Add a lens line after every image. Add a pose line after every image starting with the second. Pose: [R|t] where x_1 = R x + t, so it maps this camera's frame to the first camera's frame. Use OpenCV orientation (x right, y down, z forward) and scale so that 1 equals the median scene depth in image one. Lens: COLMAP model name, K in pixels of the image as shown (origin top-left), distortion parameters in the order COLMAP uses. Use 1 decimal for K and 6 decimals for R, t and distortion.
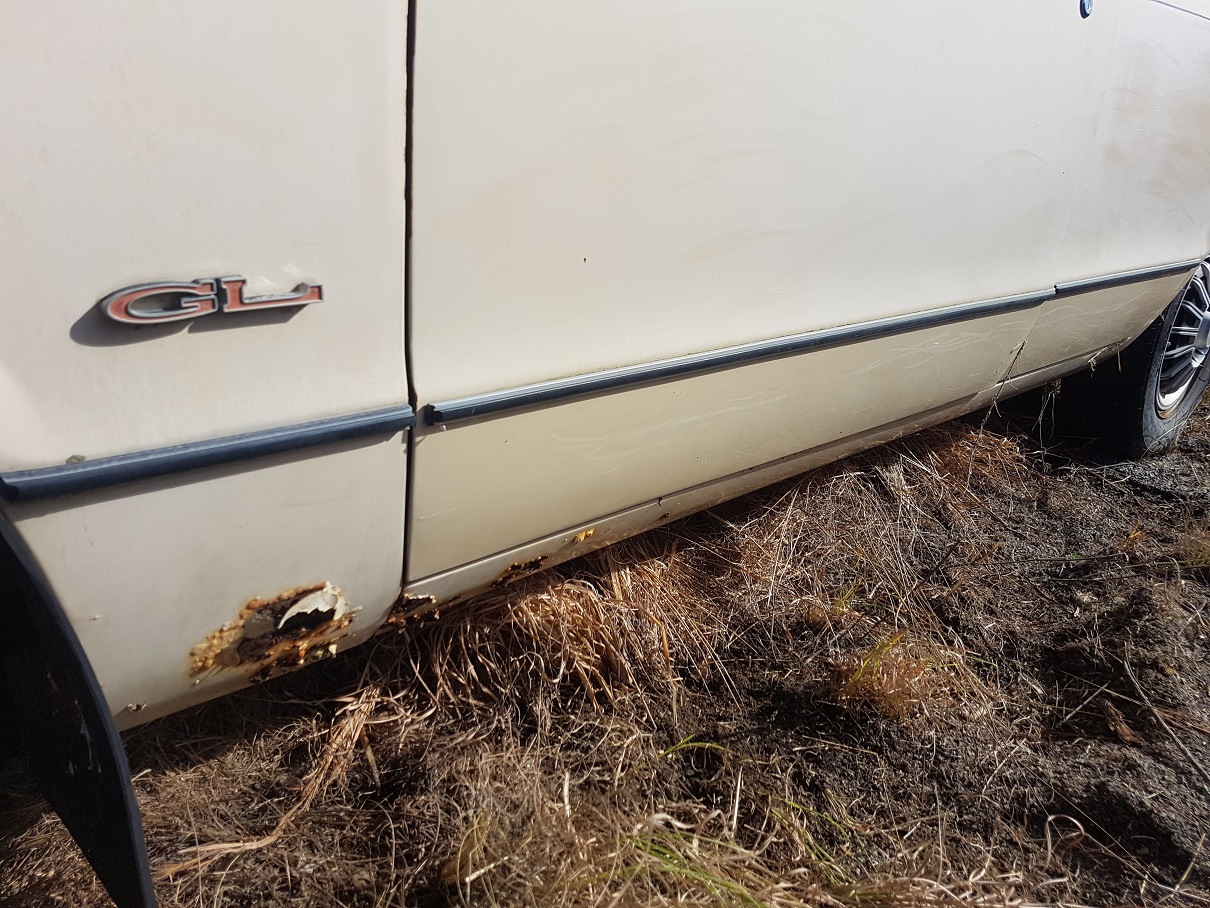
lens RADIAL K [[912.0, 0, 605.0], [0, 912.0, 454.0], [0, 0, 1]] dist [0.001158, 0.001218]
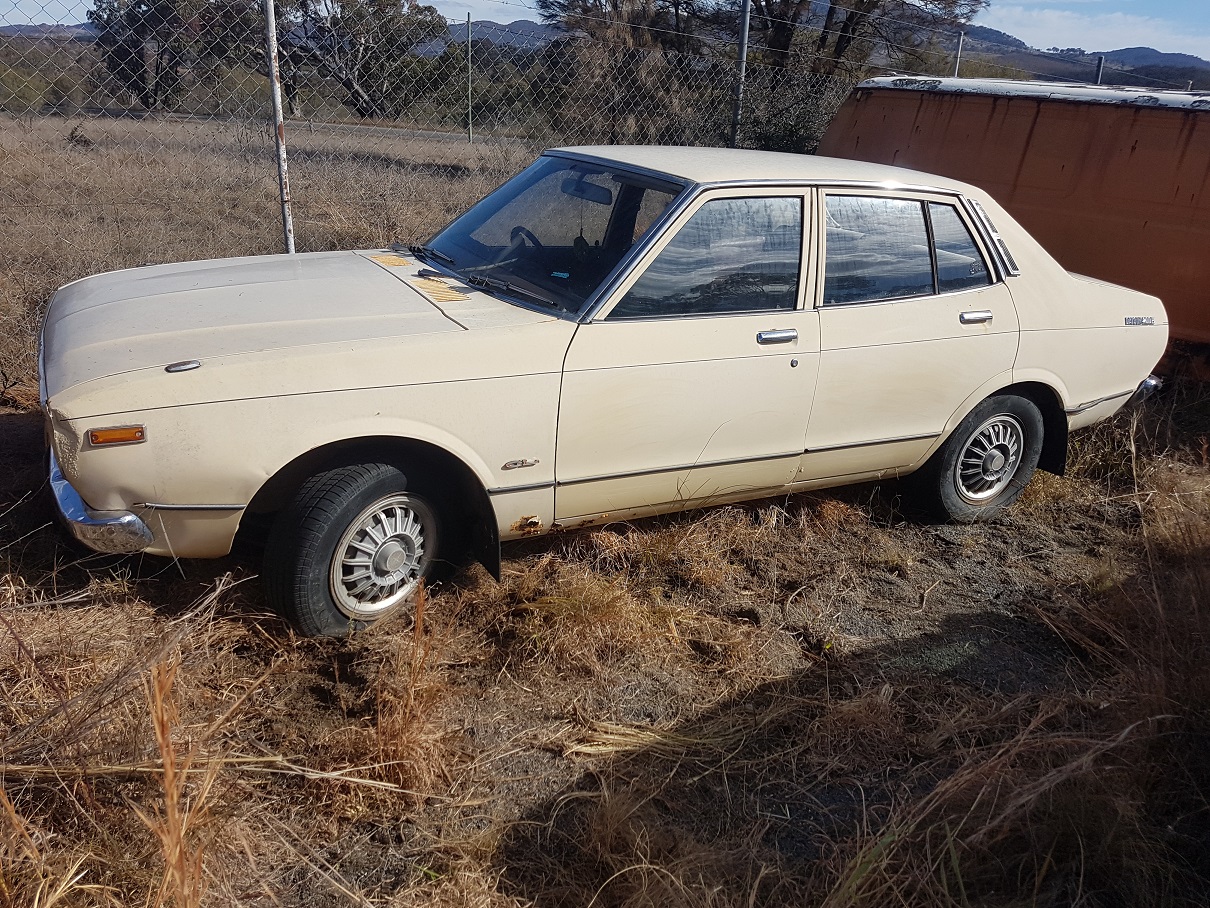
lens RADIAL K [[912.0, 0, 605.0], [0, 912.0, 454.0], [0, 0, 1]] dist [0.001158, 0.001218]
pose [[0.951230, 0.058312, -0.302921, 1.429243], [-0.076659, 0.995851, -0.049025, 0.021903], [0.298806, 0.069855, 0.951754, -3.396567]]
